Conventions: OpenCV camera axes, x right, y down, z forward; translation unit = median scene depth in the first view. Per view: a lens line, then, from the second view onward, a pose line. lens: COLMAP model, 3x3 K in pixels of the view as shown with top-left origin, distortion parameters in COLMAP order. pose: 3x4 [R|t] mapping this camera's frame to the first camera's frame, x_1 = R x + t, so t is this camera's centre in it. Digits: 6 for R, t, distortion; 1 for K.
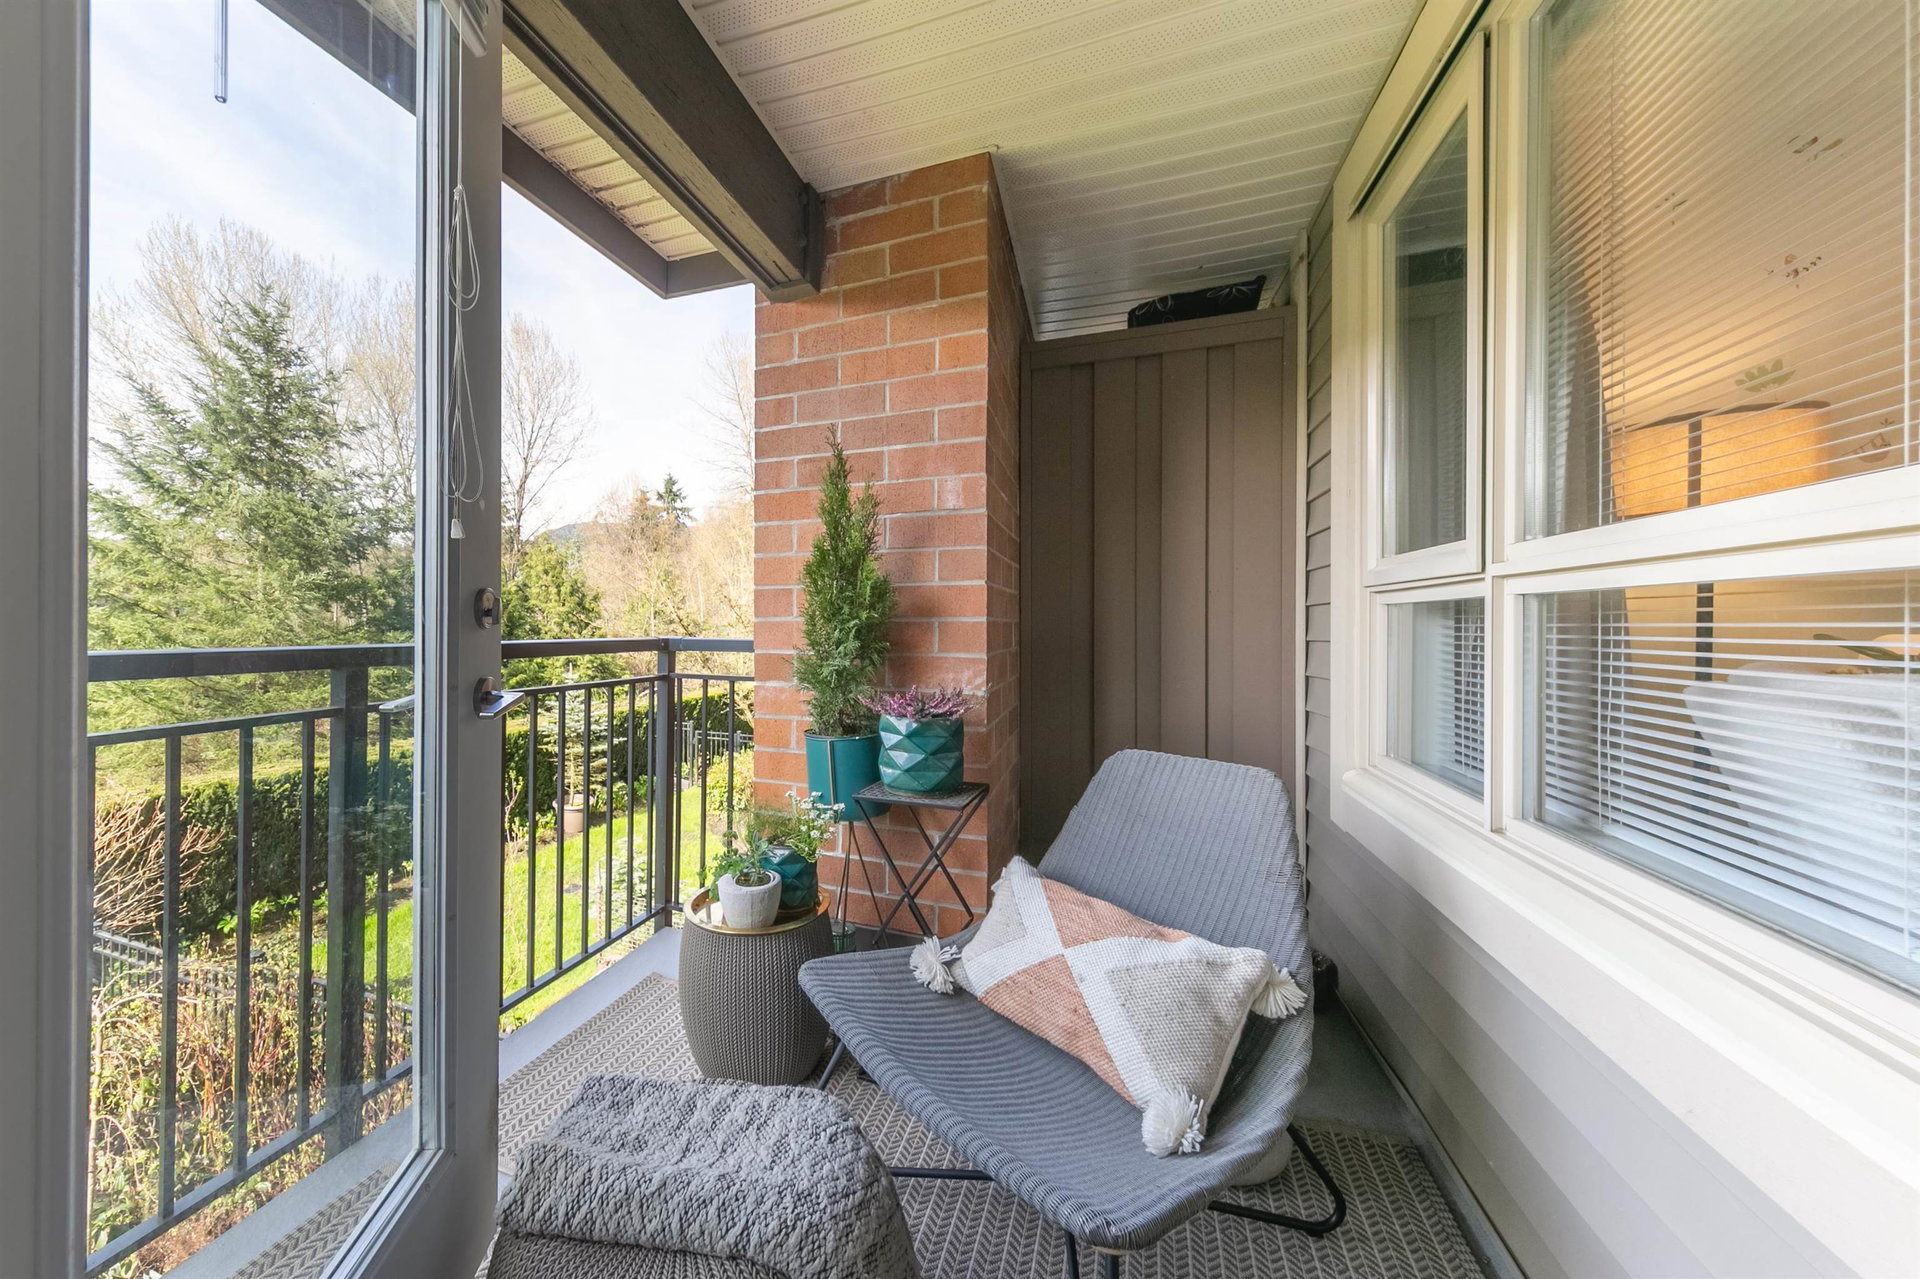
lens RADIAL K [[608.3, 0, 832.1], [0, 608.3, 621.4], [0, 0, 1]] dist [0.004281, -0.000530]
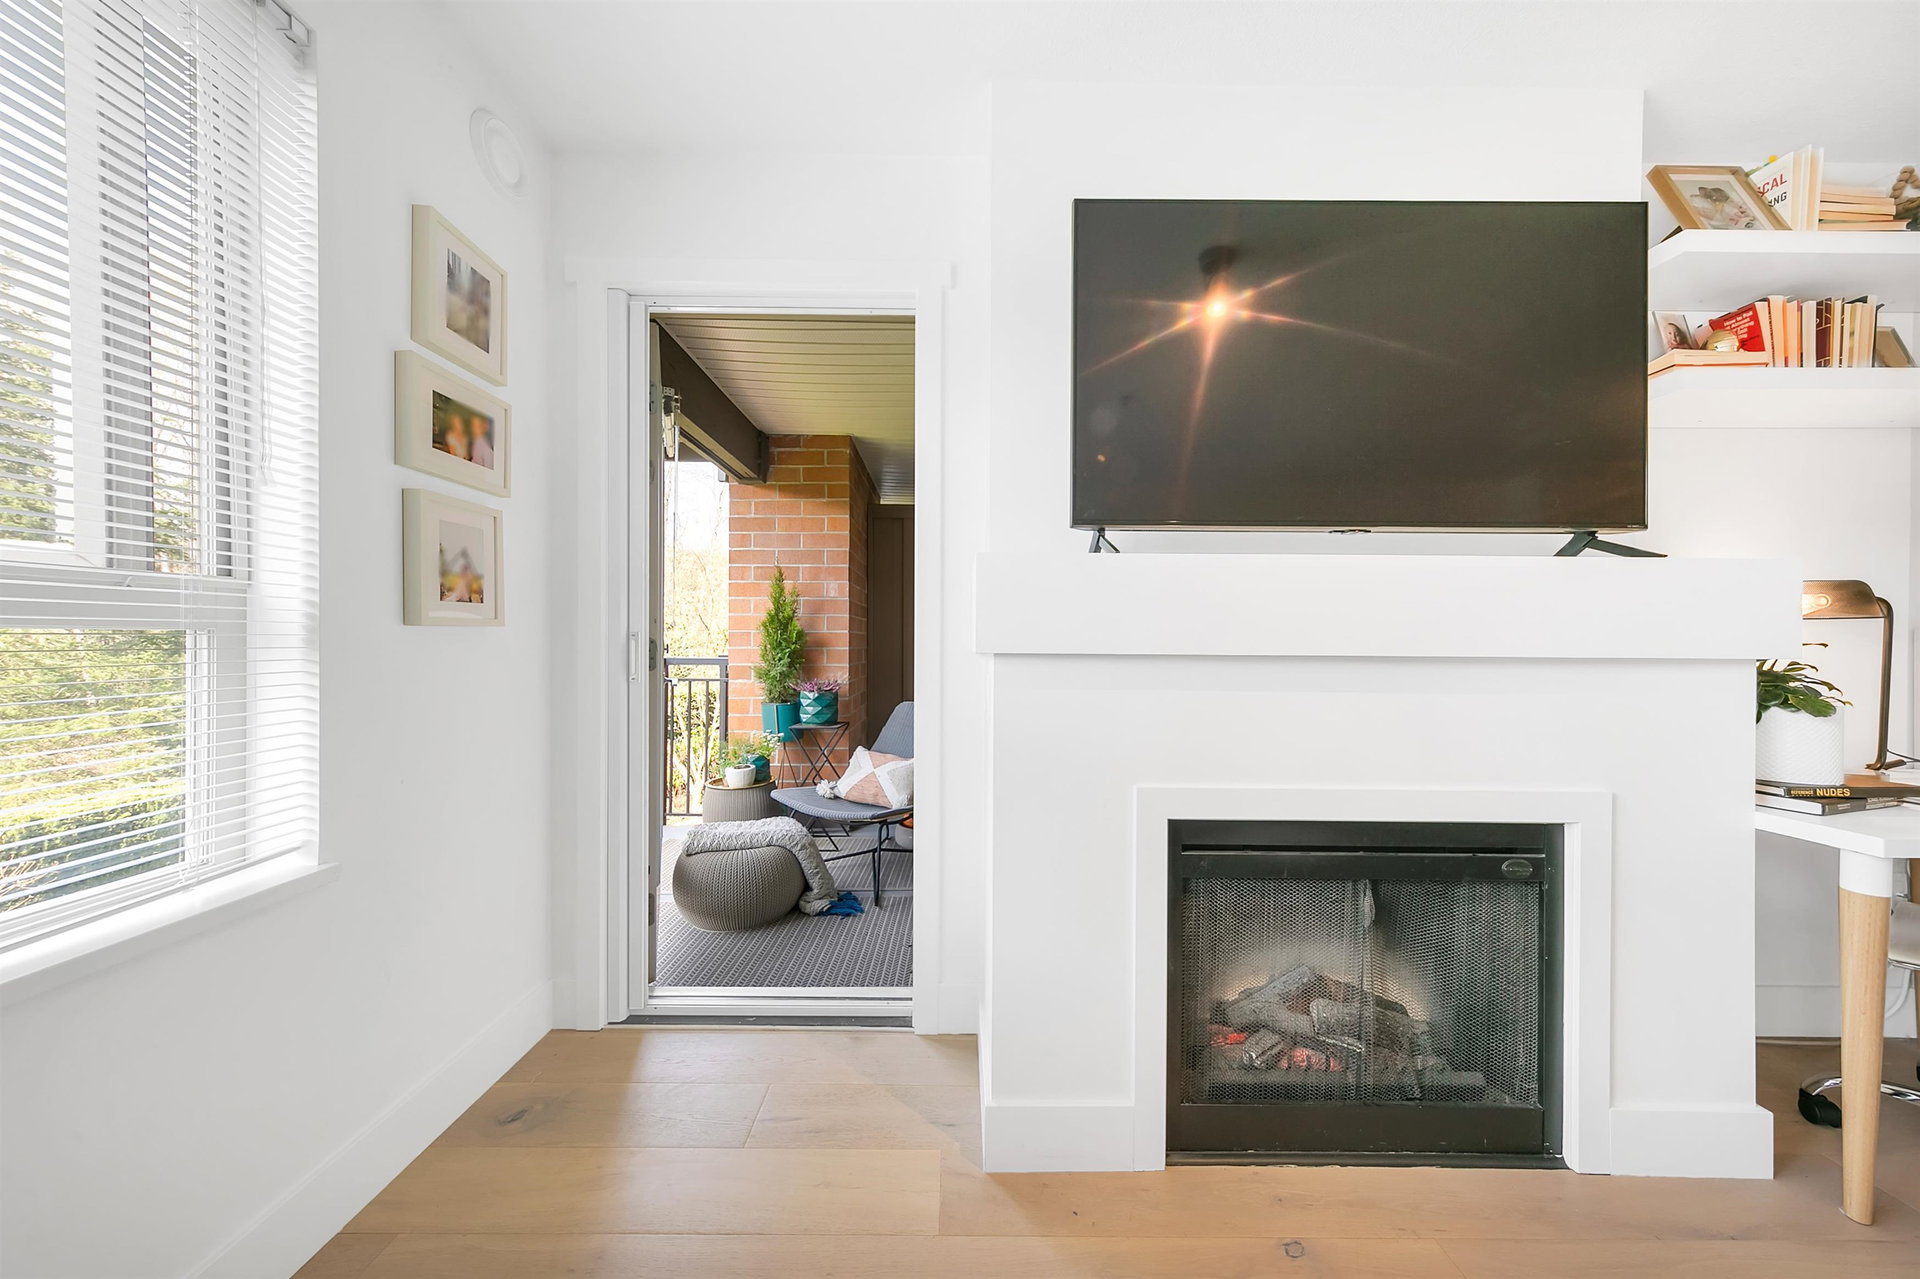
lens RADIAL K [[608.3, 0, 954.7], [0, 608.3, 644.5], [0, 0, 1]] dist [0.004281, -0.000530]
pose [[0.918770, 0.002616, 0.394784, -0.264711], [-0.002336, 0.999997, -0.001190, -0.015379], [-0.394785, 0.000171, 0.918773, -1.186084]]
